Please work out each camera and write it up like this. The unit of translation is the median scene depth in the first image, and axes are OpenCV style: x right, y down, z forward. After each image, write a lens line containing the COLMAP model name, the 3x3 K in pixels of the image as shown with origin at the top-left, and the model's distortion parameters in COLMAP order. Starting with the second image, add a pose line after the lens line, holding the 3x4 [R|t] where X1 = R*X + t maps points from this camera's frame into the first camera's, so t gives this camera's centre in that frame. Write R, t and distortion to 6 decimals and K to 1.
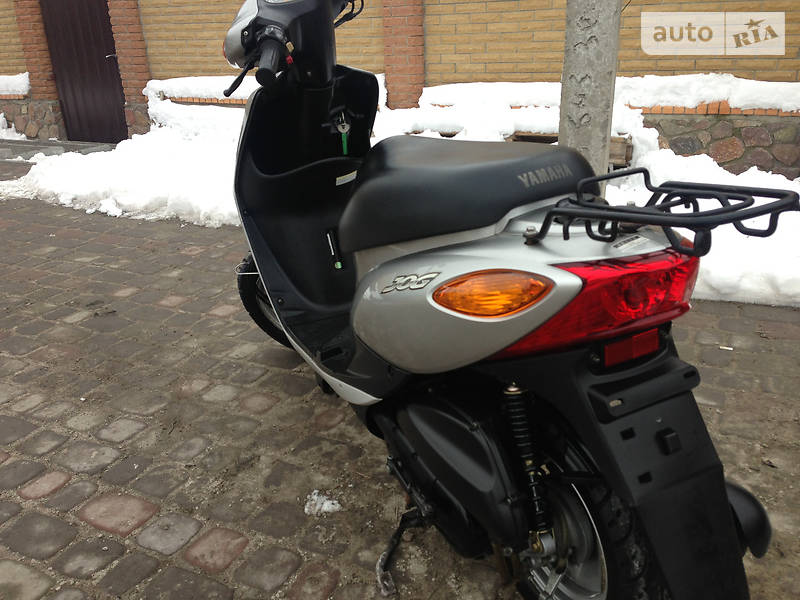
lens RADIAL K [[739.1, 0, 400.0], [0, 739.1, 300.0], [0, 0, 1]] dist [0.151230, -0.310369]
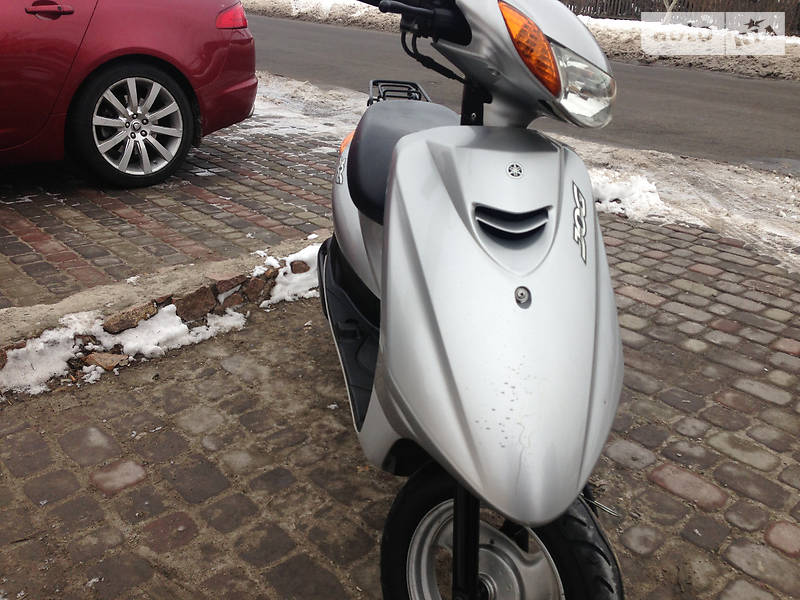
lens RADIAL K [[727.5, 0, 400.0], [0, 727.5, 300.0], [0, 0, 1]] dist [0.162959, -0.296173]
pose [[-0.945594, -0.125172, 0.300307, -0.278914], [0.118678, 0.726727, 0.676597, -0.718553], [-0.302932, 0.675426, -0.672333, 1.723563]]
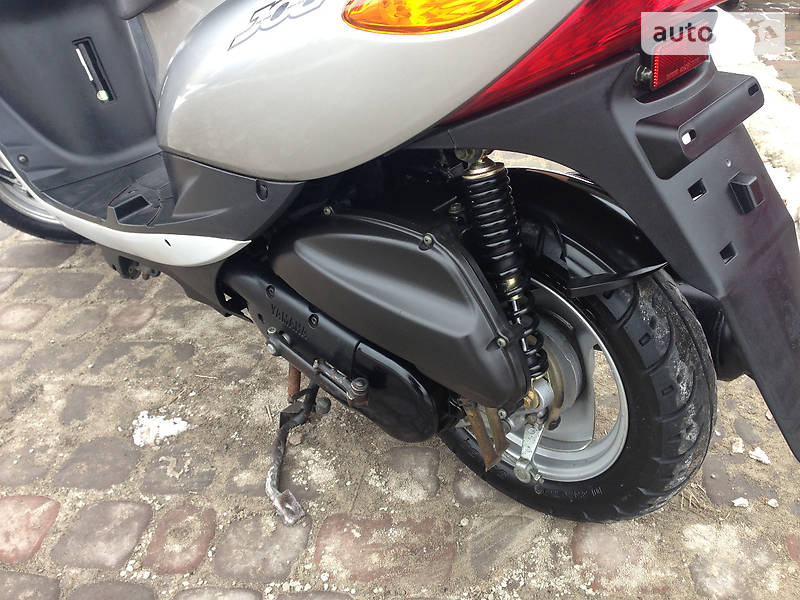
lens RADIAL K [[747.6, 0, 412.9], [0, 747.6, 292.9], [0, 0, 1]] dist [0.113001, -0.227303]
pose [[0.932068, -0.188152, 0.309594, -0.079411], [0.144918, 0.976848, 0.157374, 0.074171], [-0.332036, -0.101818, 0.937755, 0.272714]]
